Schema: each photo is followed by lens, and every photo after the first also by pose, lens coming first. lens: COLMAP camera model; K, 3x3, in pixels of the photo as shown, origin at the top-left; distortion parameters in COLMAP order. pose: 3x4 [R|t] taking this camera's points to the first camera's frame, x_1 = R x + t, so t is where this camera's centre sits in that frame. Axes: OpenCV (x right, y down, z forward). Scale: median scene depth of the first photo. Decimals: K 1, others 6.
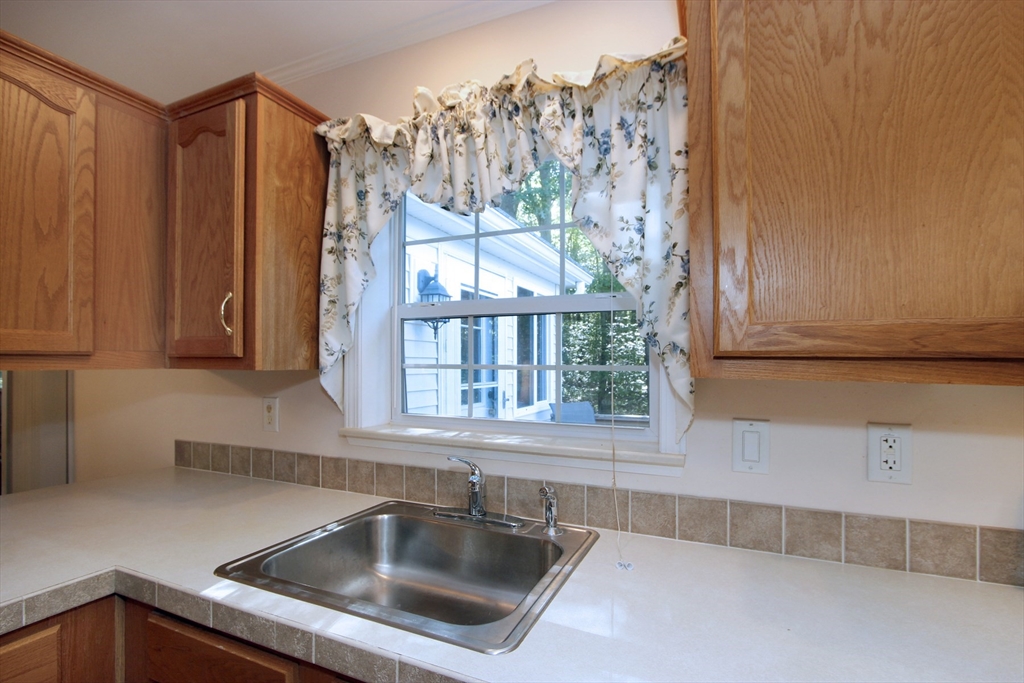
lens RADIAL K [[481.8, 0, 523.1], [0, 481.8, 360.3], [0, 0, 1]] dist [-0.021959, 0.004727]
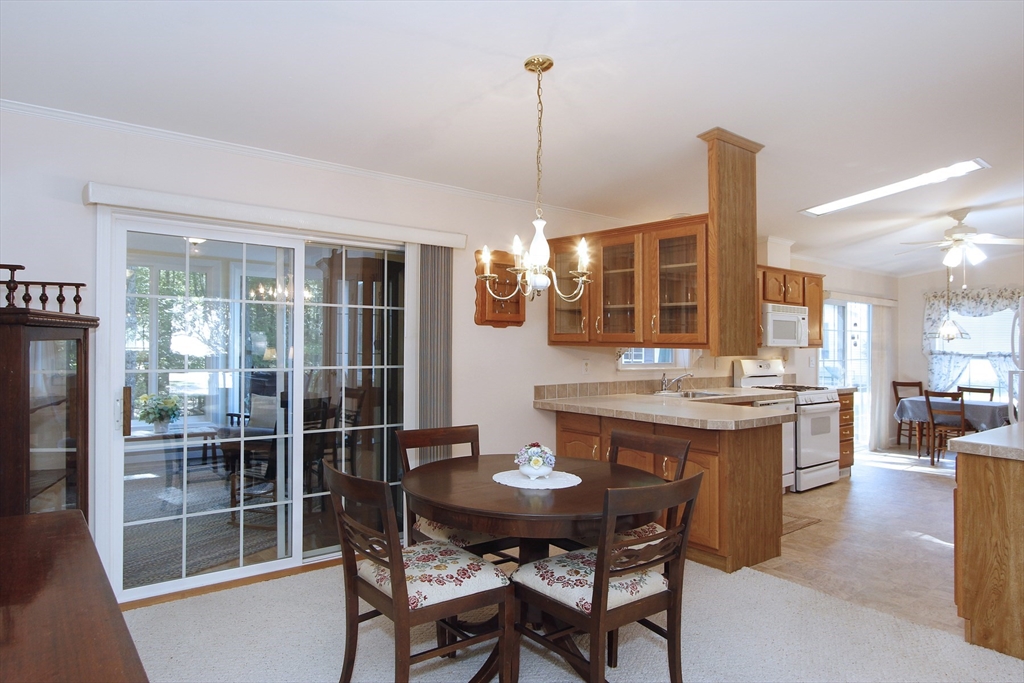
lens RADIAL K [[632.1, 0, 508.5], [0, 632.1, 329.8], [0, 0, 1]] dist [0.000500, -0.000734]
pose [[0.464926, 0.013929, 0.885240, -4.140038], [-0.016360, 0.999841, -0.007140, -0.040347], [-0.885198, -0.011163, 0.465080, -0.049348]]
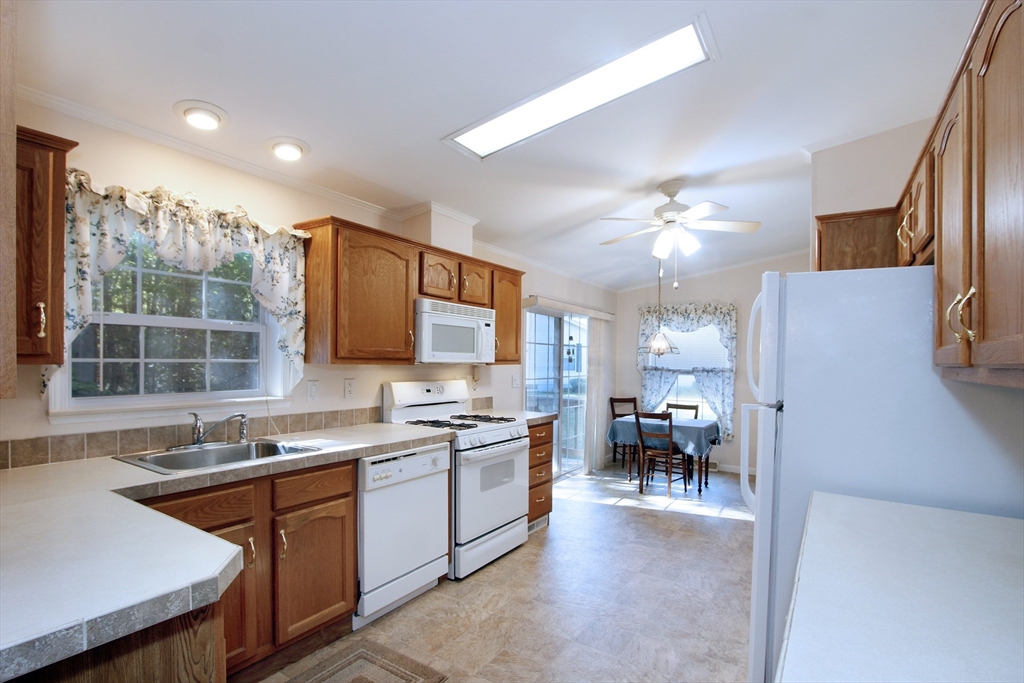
lens RADIAL K [[481.8, 0, 506.2], [0, 481.8, 368.5], [0, 0, 1]] dist [-0.021959, 0.004727]
pose [[0.190711, -0.022512, 0.981388, -1.505746], [-0.018926, 0.999467, 0.026605, -0.024754], [-0.981464, -0.023648, 0.190183, -0.415393]]
